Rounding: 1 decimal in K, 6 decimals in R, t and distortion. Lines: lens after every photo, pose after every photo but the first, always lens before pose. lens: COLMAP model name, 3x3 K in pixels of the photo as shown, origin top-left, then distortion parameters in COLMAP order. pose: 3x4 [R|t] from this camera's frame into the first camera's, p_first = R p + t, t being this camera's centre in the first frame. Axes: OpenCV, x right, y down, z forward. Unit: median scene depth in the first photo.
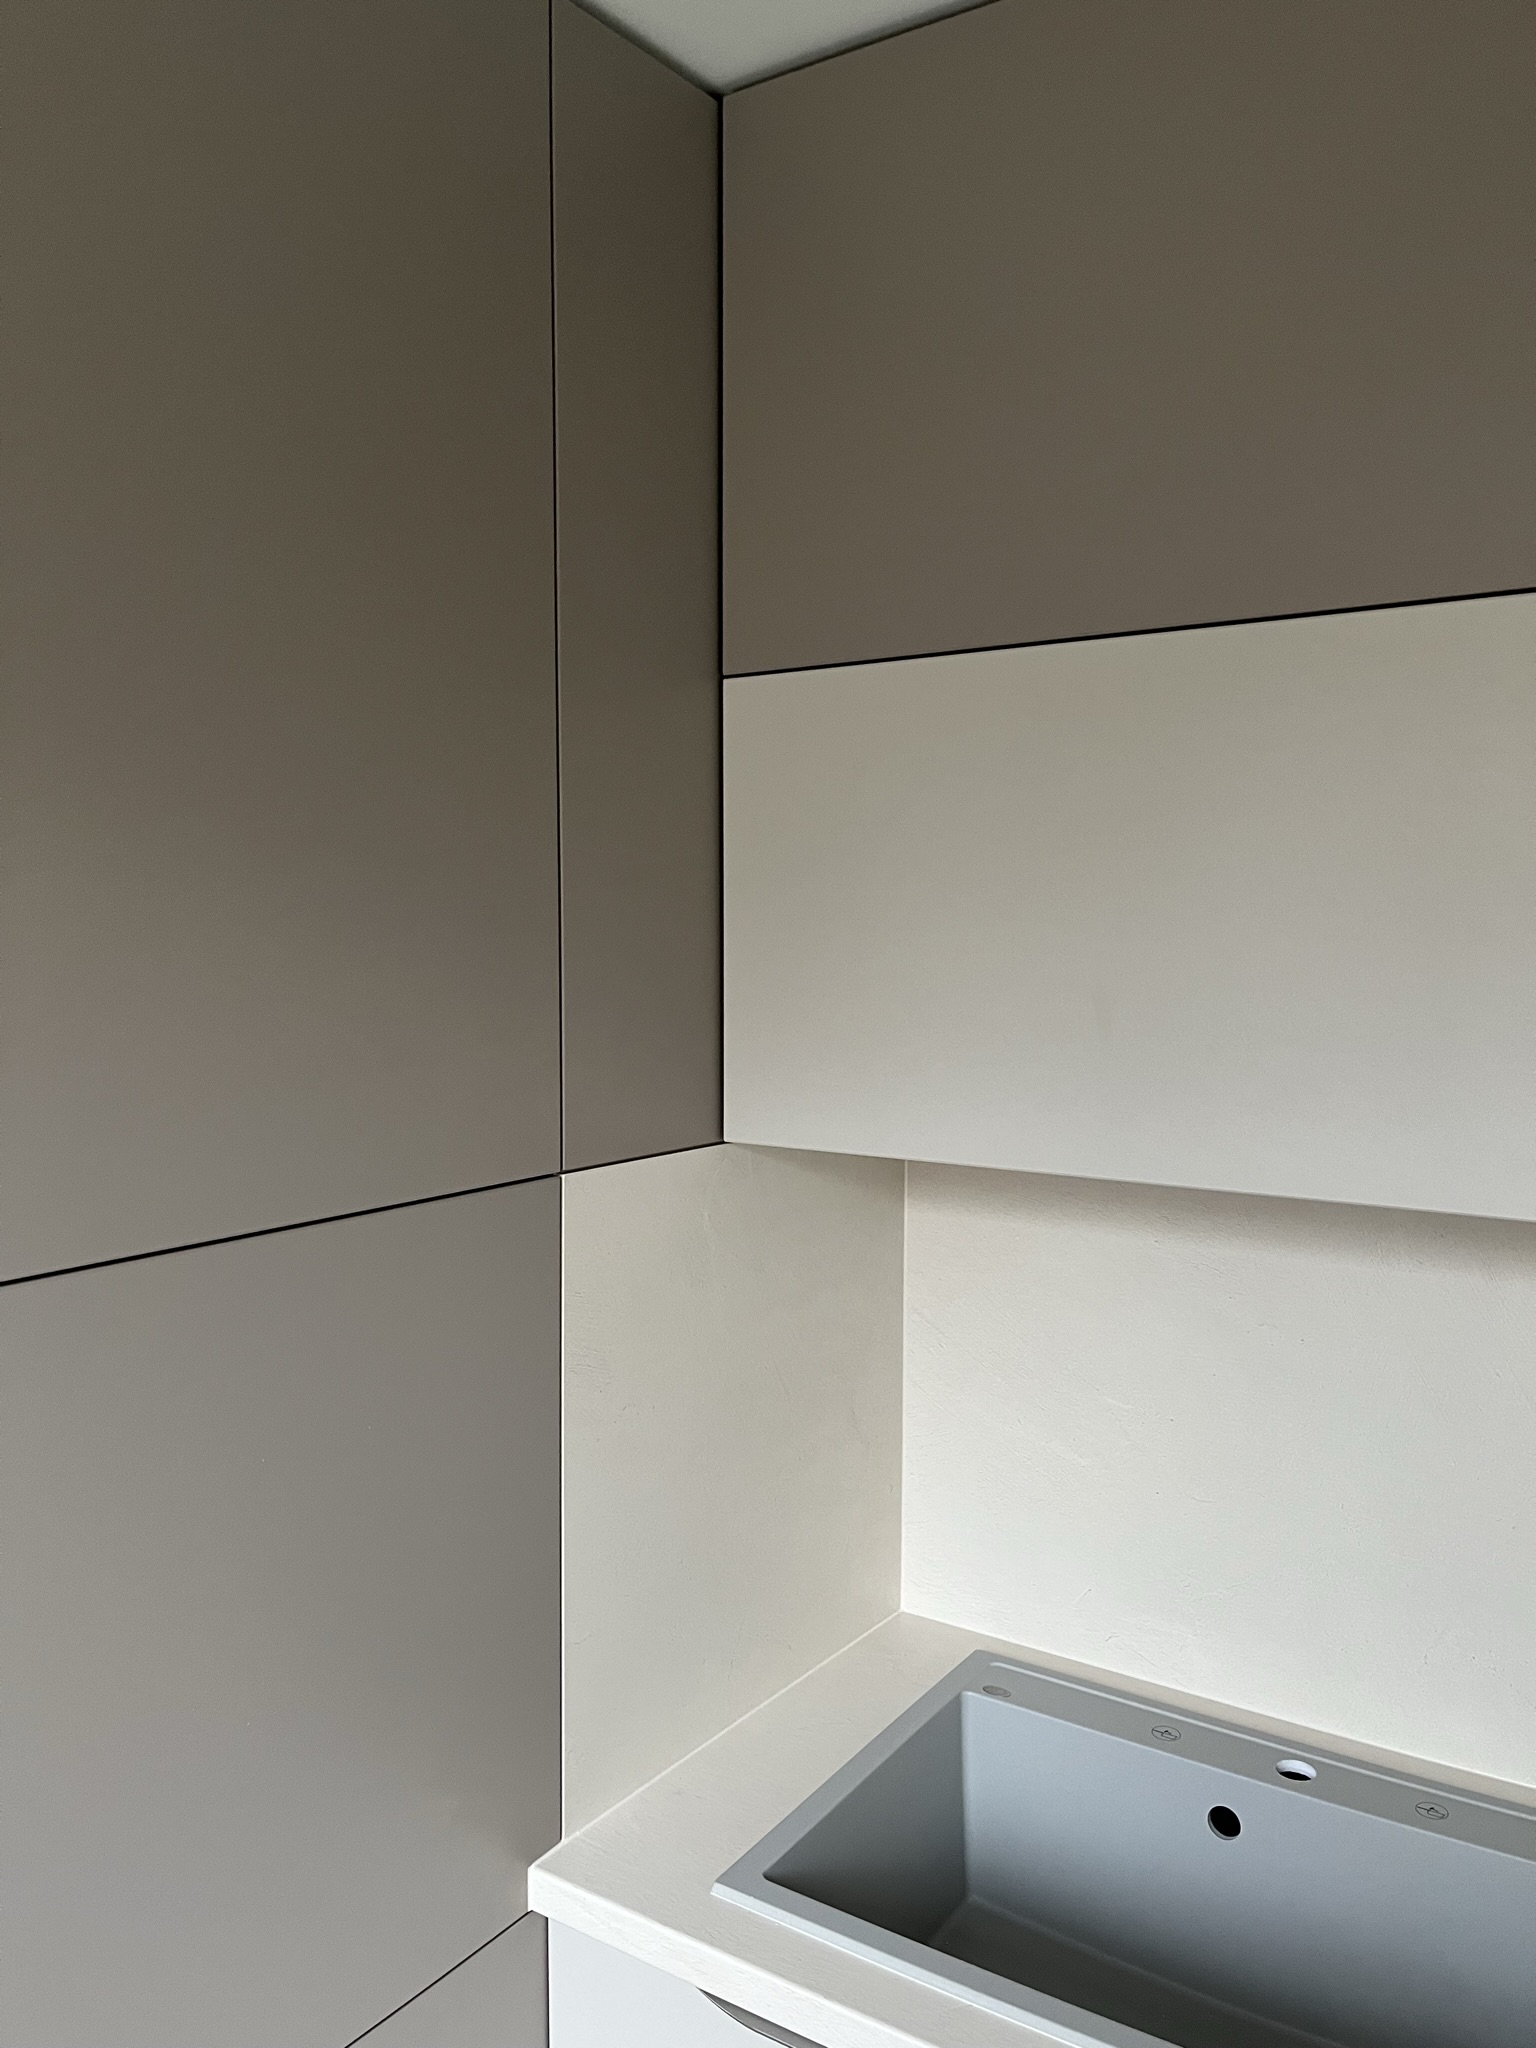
lens RADIAL K [[1549.1, 0, 773.4], [0, 1549.1, 1014.9], [0, 0, 1]] dist [0.061688, -0.085477]
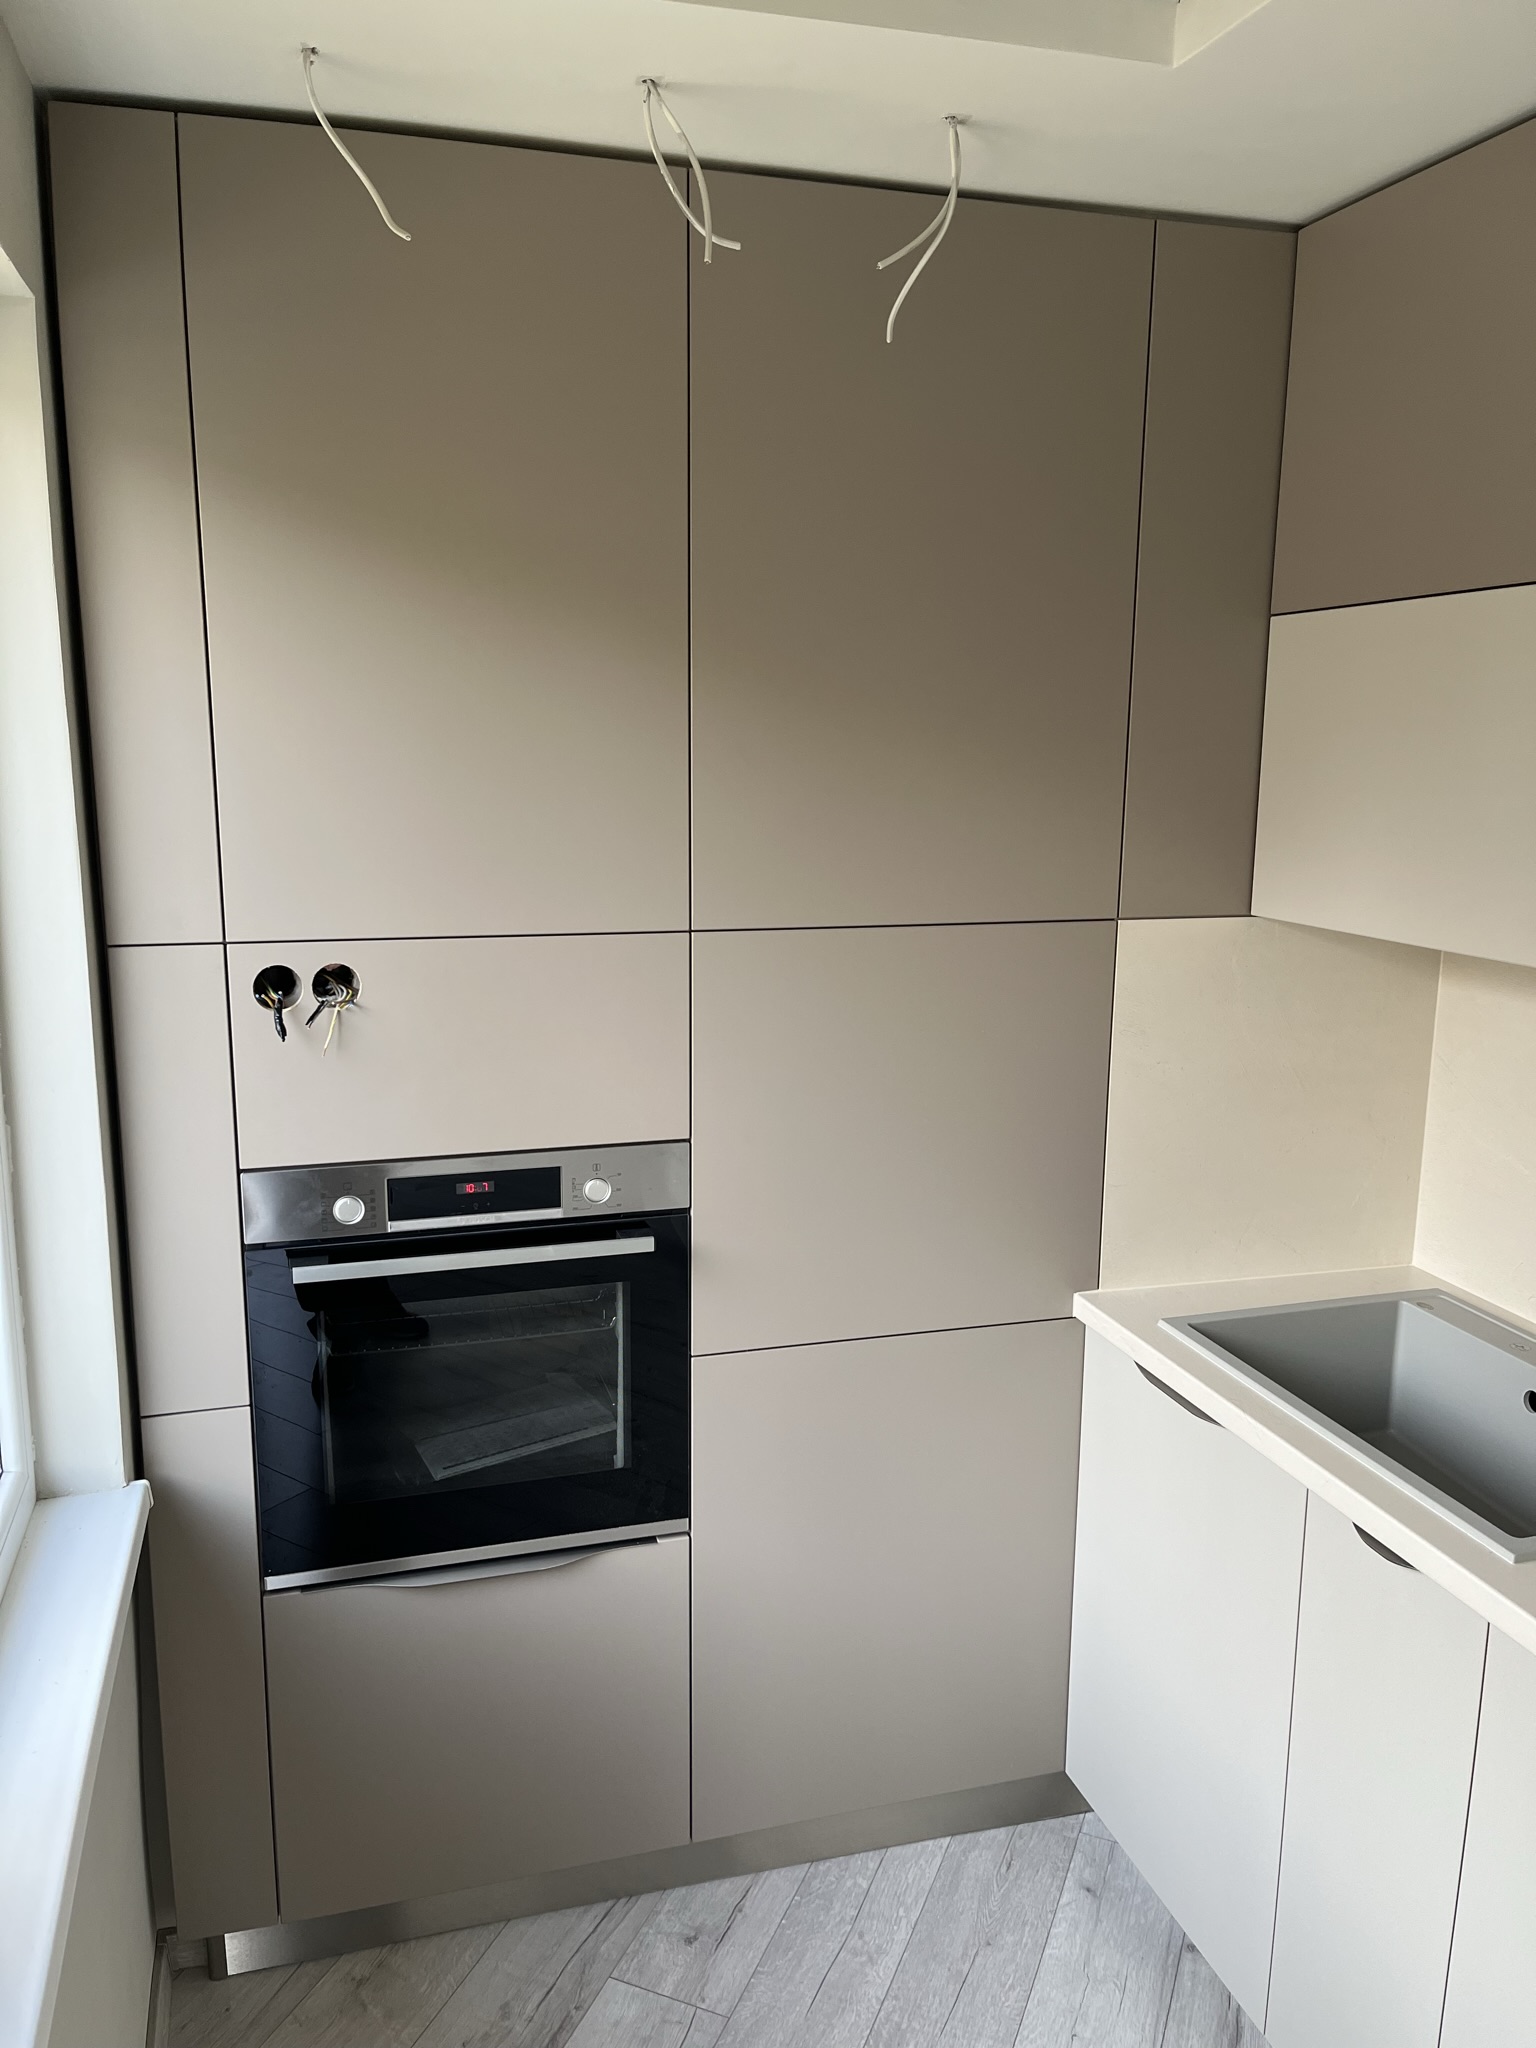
lens RADIAL K [[1549.1, 0, 771.1], [0, 1549.1, 1038.4], [0, 0, 1]] dist [0.061688, -0.085477]
pose [[0.772602, 0.122850, -0.622892, 0.607701], [-0.050081, 0.989836, 0.133104, 0.019682], [0.632913, -0.071641, 0.770902, -0.557815]]
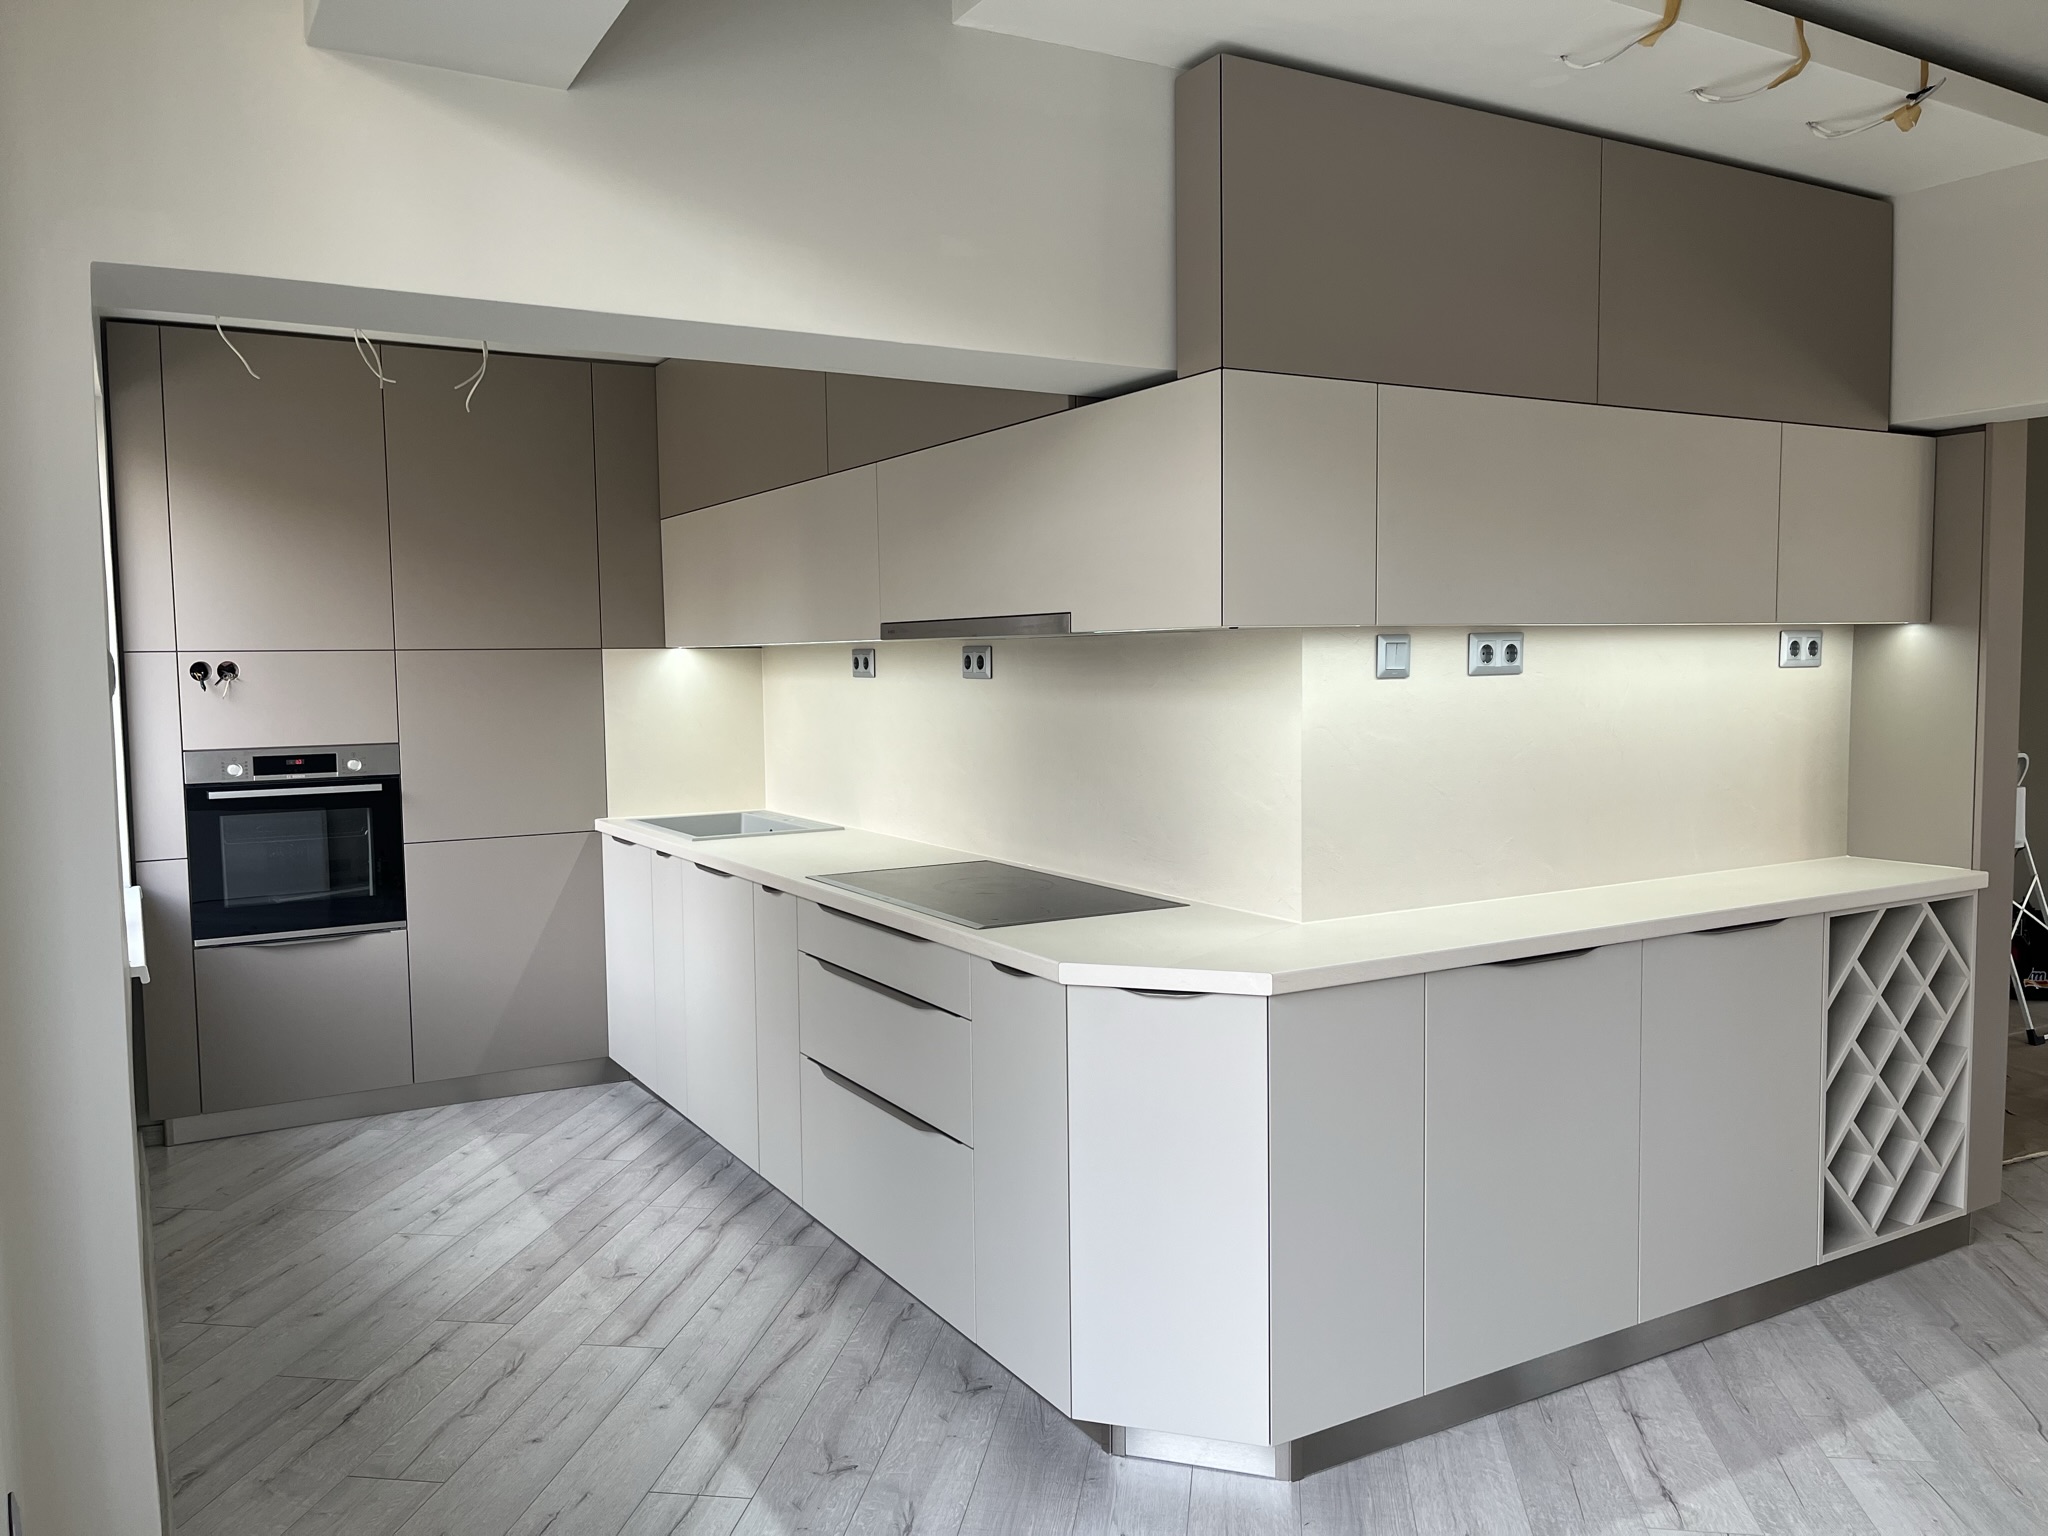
lens RADIAL K [[1549.1, 0, 1032.5], [0, 1549.1, 782.1], [0, 0, 1]] dist [0.061688, -0.085477]
pose [[0.899348, 0.019850, -0.436783, 2.376193], [-0.014776, 0.999778, 0.015012, 0.335227], [0.436984, -0.007048, 0.899442, -1.933559]]
